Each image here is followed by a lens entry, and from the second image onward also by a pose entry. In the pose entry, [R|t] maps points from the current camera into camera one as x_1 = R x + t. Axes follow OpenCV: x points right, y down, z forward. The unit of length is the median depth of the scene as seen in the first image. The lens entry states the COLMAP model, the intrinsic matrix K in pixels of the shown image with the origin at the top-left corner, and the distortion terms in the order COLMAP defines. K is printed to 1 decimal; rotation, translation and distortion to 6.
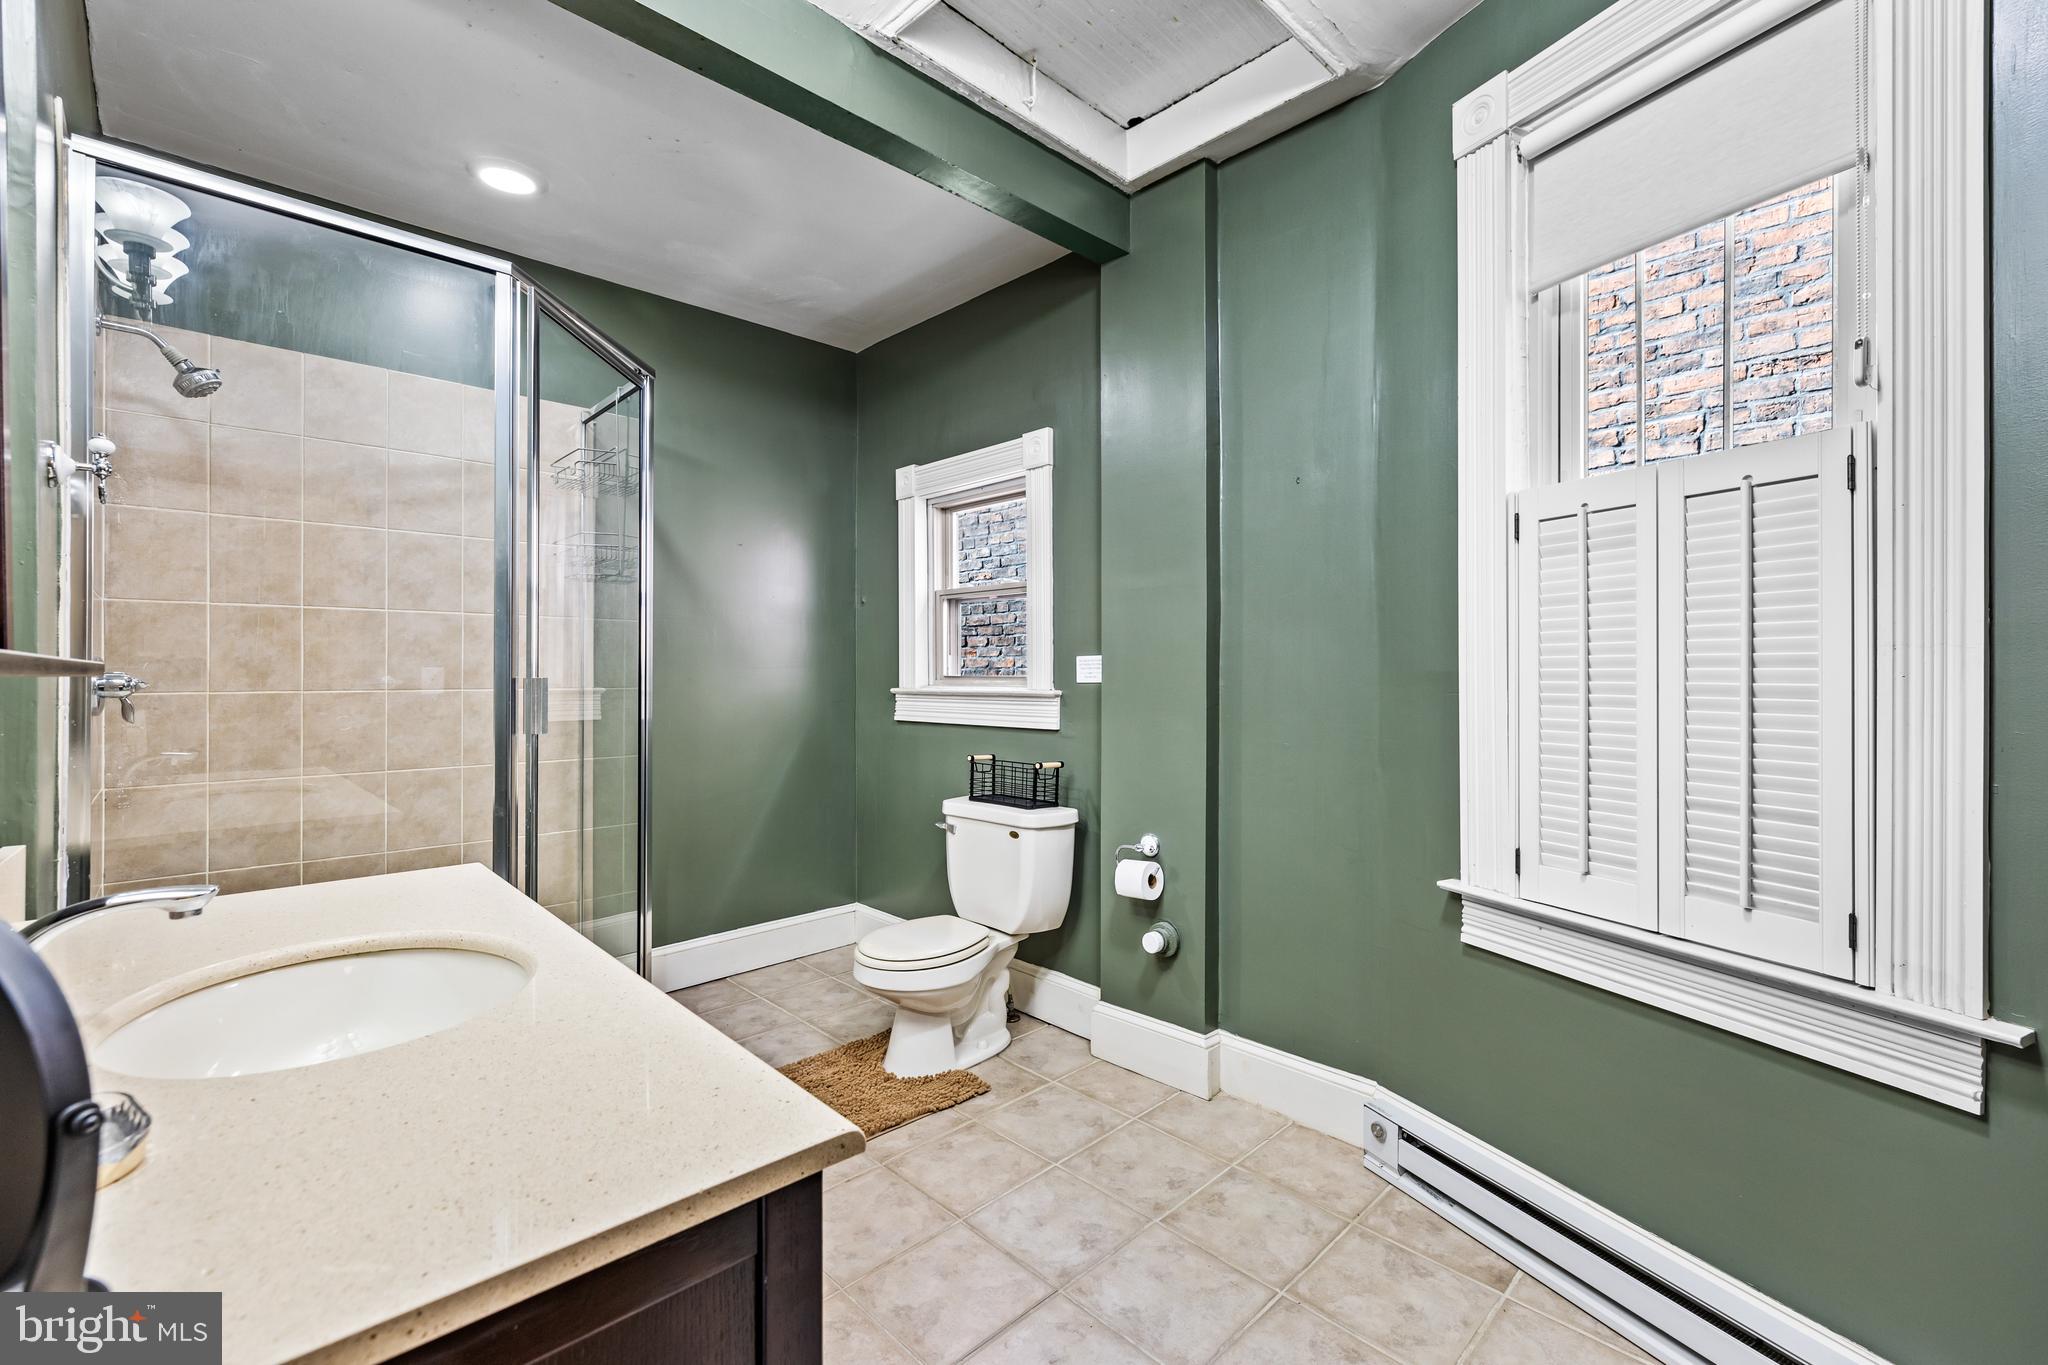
lens RADIAL K [[867.2, 0, 1025.2], [0, 867.2, 673.0], [0, 0, 1]] dist [0.000726, 0.001081]
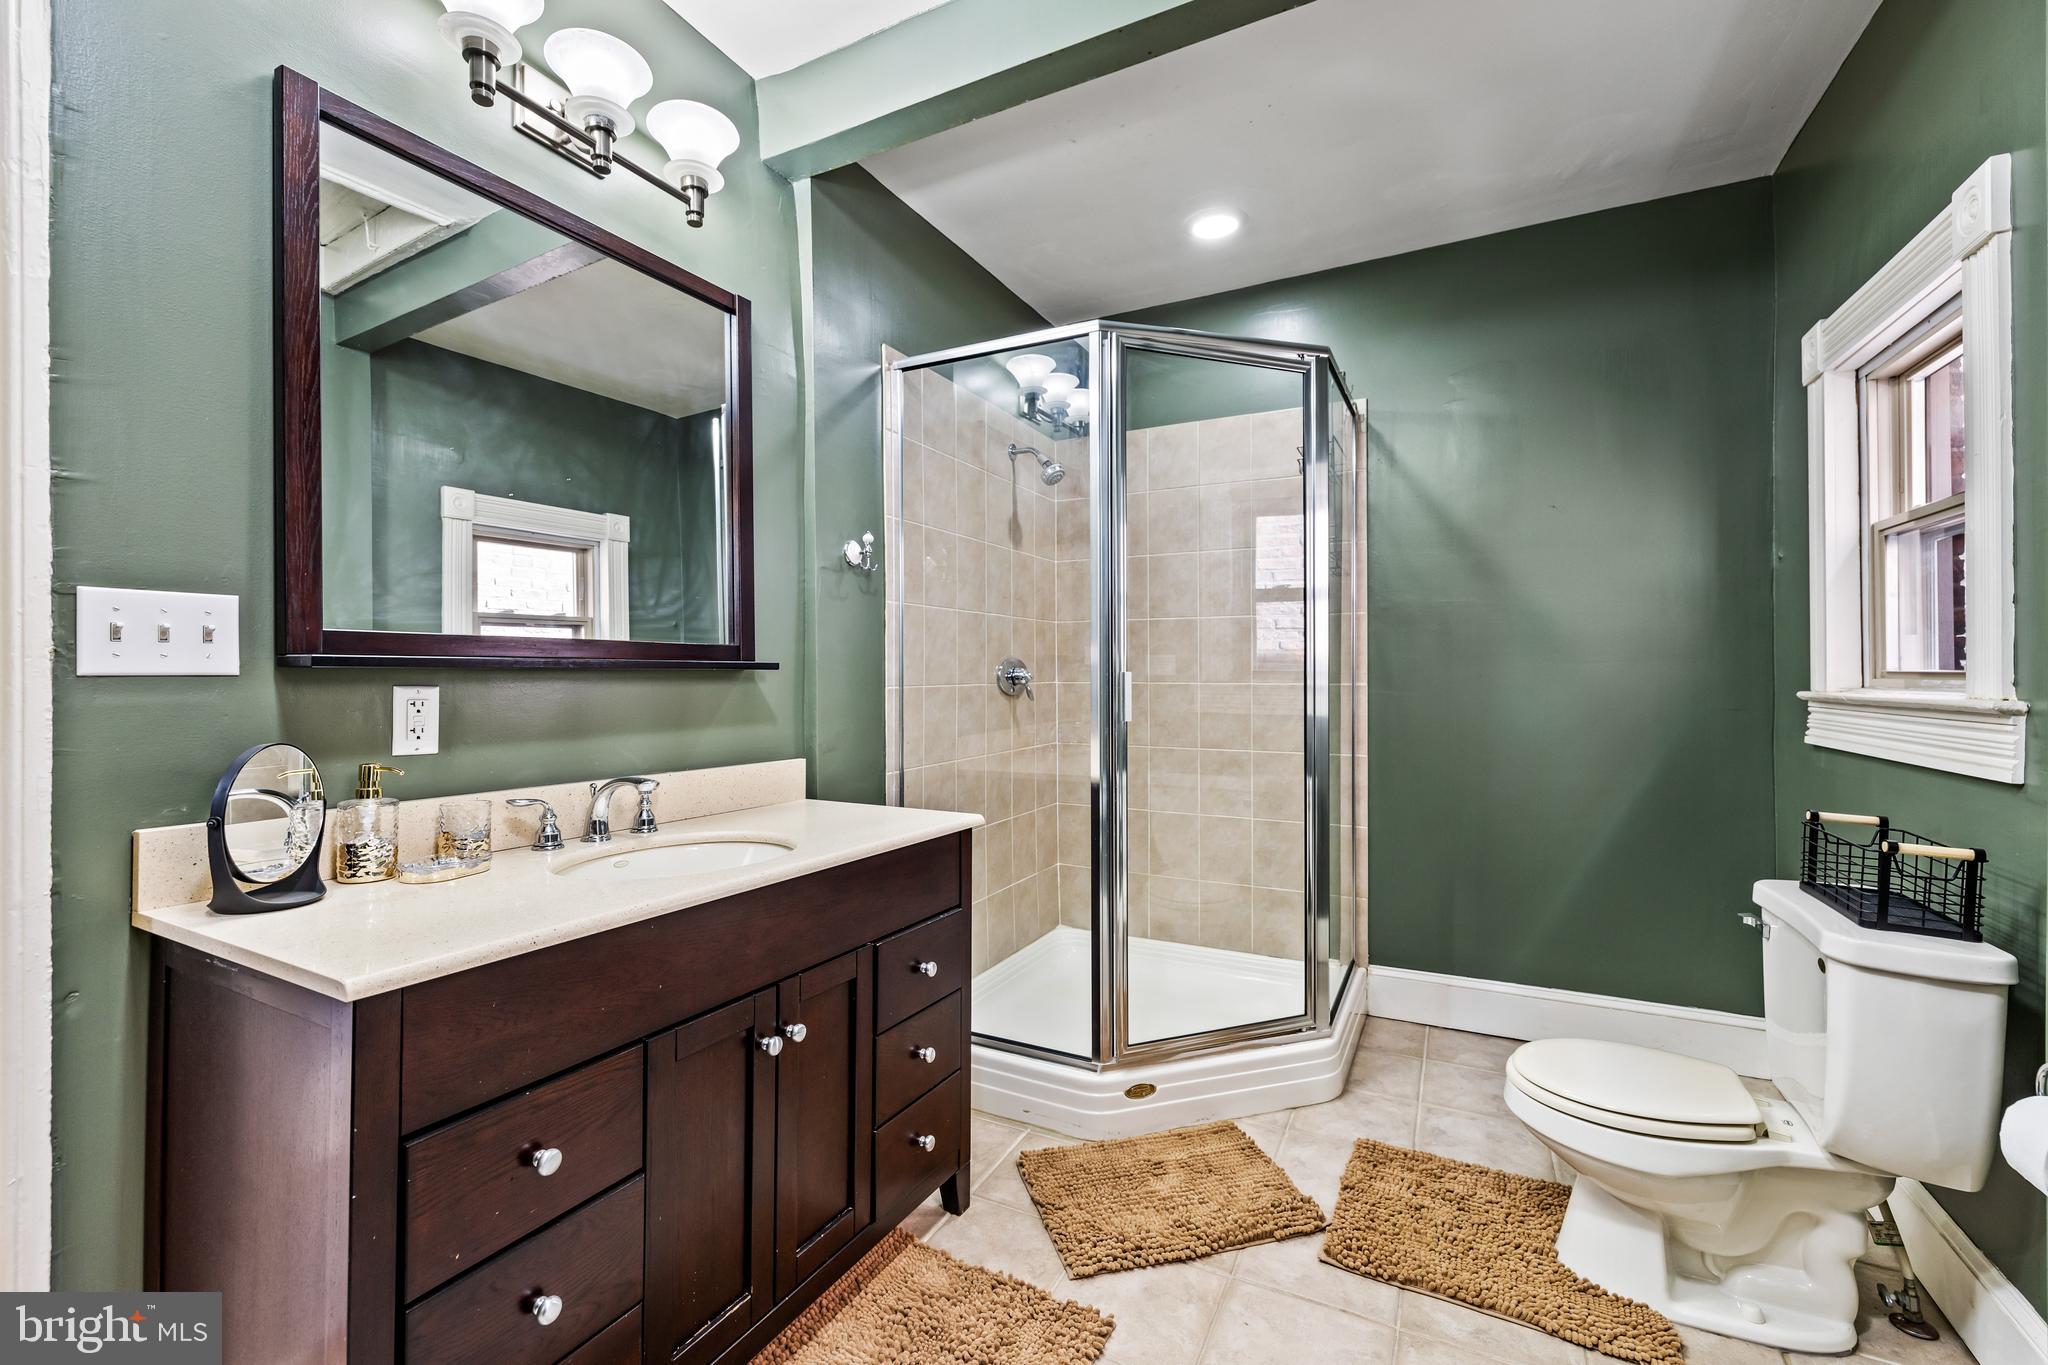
lens RADIAL K [[867.2, 0, 1022.9], [0, 867.2, 675.1], [0, 0, 1]] dist [0.000726, 0.001081]
pose [[0.322718, 0.003581, -0.946488, 0.321439], [0.000052, 0.999993, 0.003801, 0.004039], [0.946495, -0.001276, 0.322716, 0.340024]]
